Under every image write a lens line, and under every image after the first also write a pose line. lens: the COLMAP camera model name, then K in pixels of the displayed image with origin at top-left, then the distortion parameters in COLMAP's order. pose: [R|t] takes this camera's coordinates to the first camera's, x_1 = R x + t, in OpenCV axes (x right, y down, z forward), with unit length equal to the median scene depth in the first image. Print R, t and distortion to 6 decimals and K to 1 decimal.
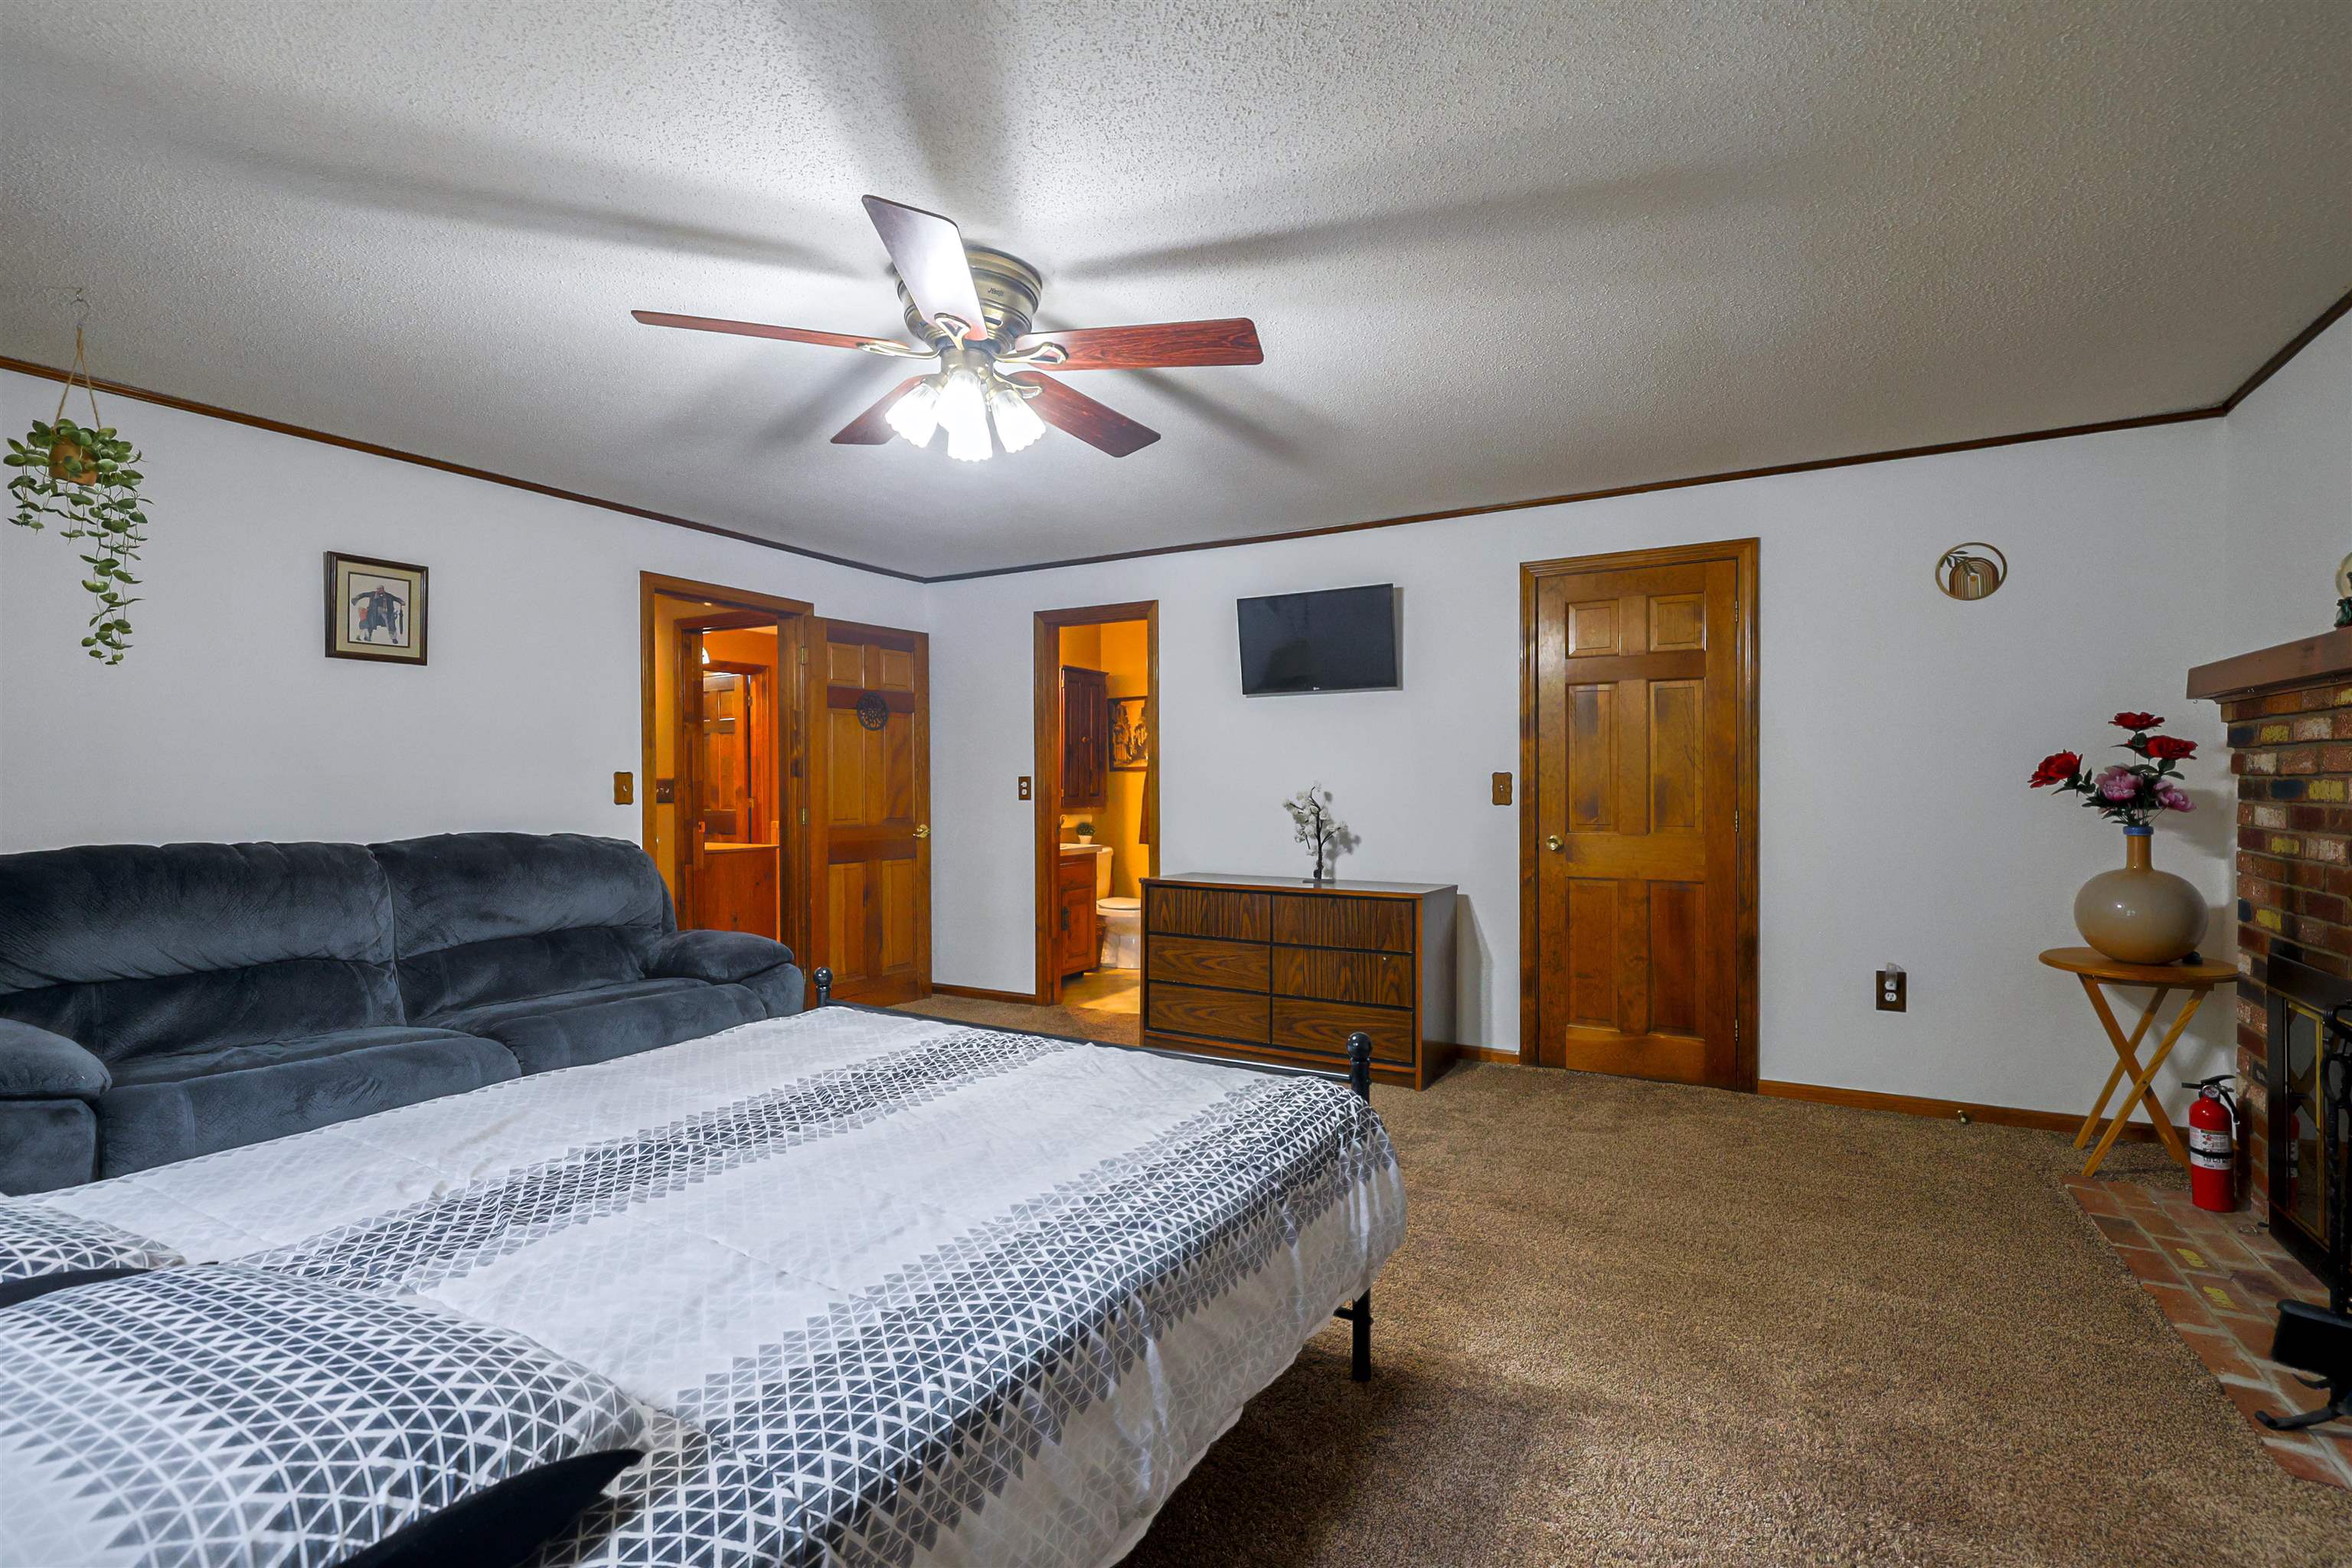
lens RADIAL K [[1079.0, 0, 1180.1], [0, 1079.0, 783.5], [0, 0, 1]] dist [0.004838, 0.000829]
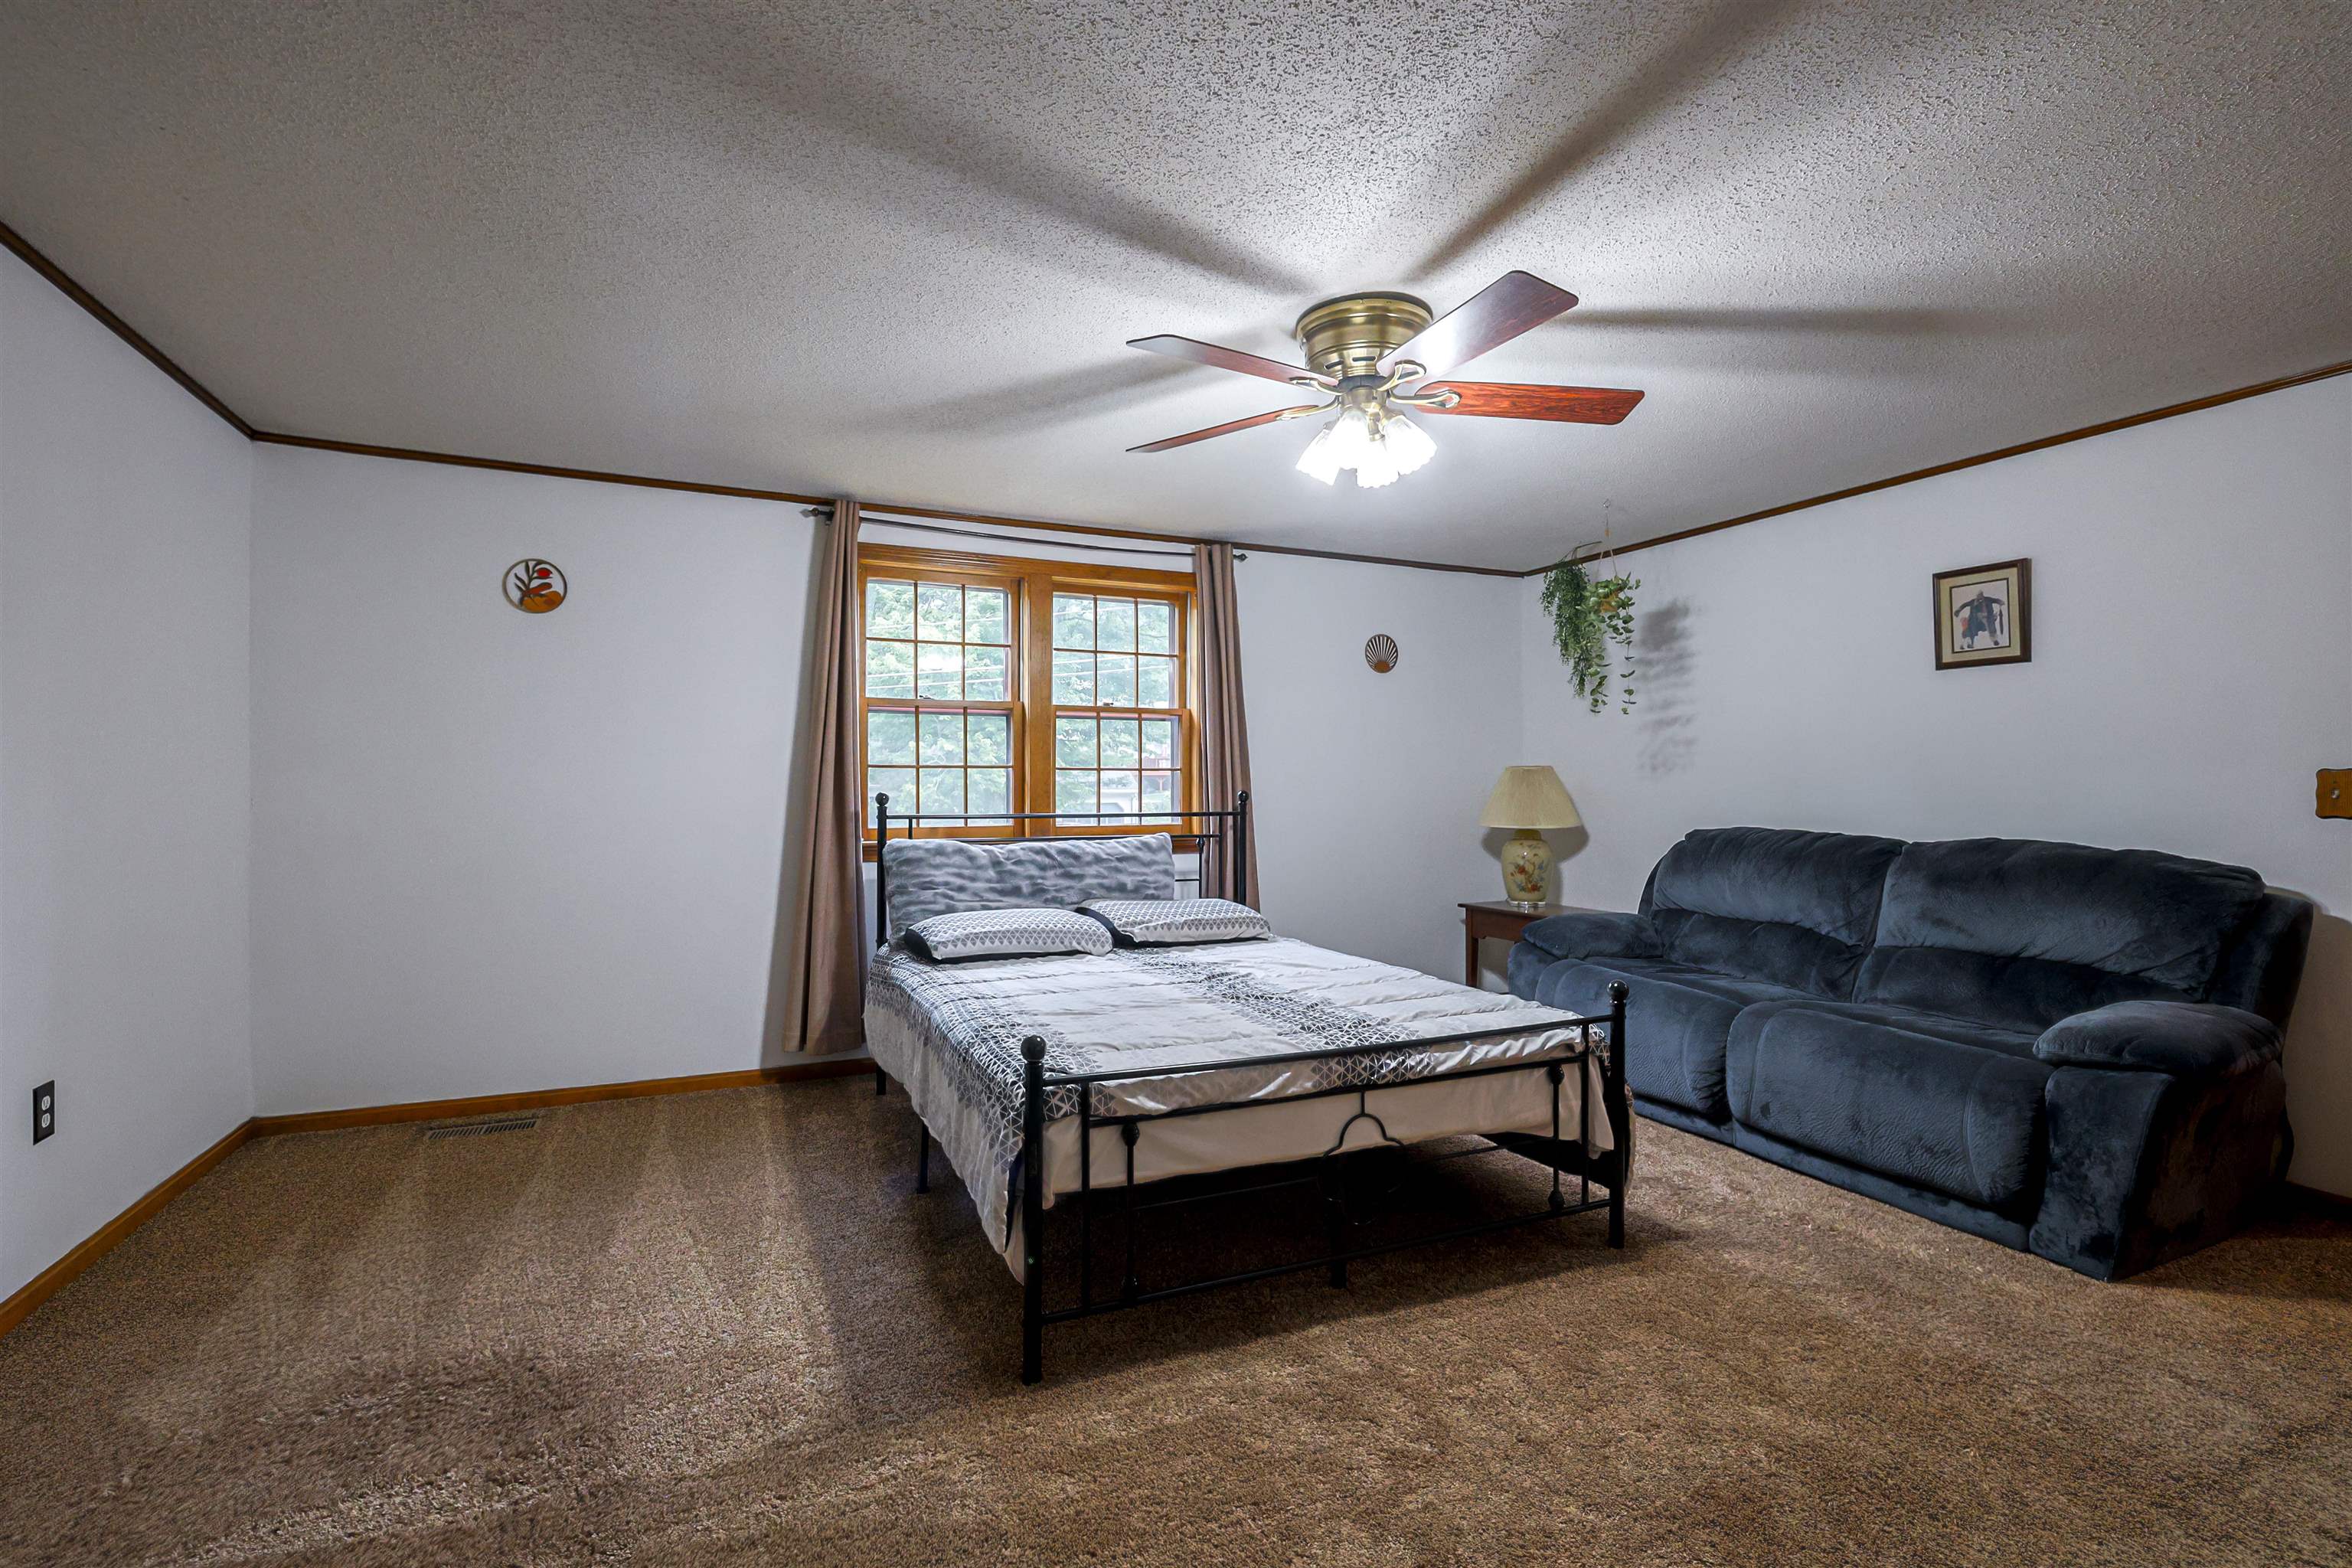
lens RADIAL K [[1079.0, 0, 1180.2], [0, 1079.0, 785.3], [0, 0, 1]] dist [0.004838, 0.000829]
pose [[-0.565527, 0.005724, -0.824710, 0.530428], [0.007021, 0.999973, 0.002127, -0.008186], [0.824700, -0.004587, -0.565552, 0.961416]]
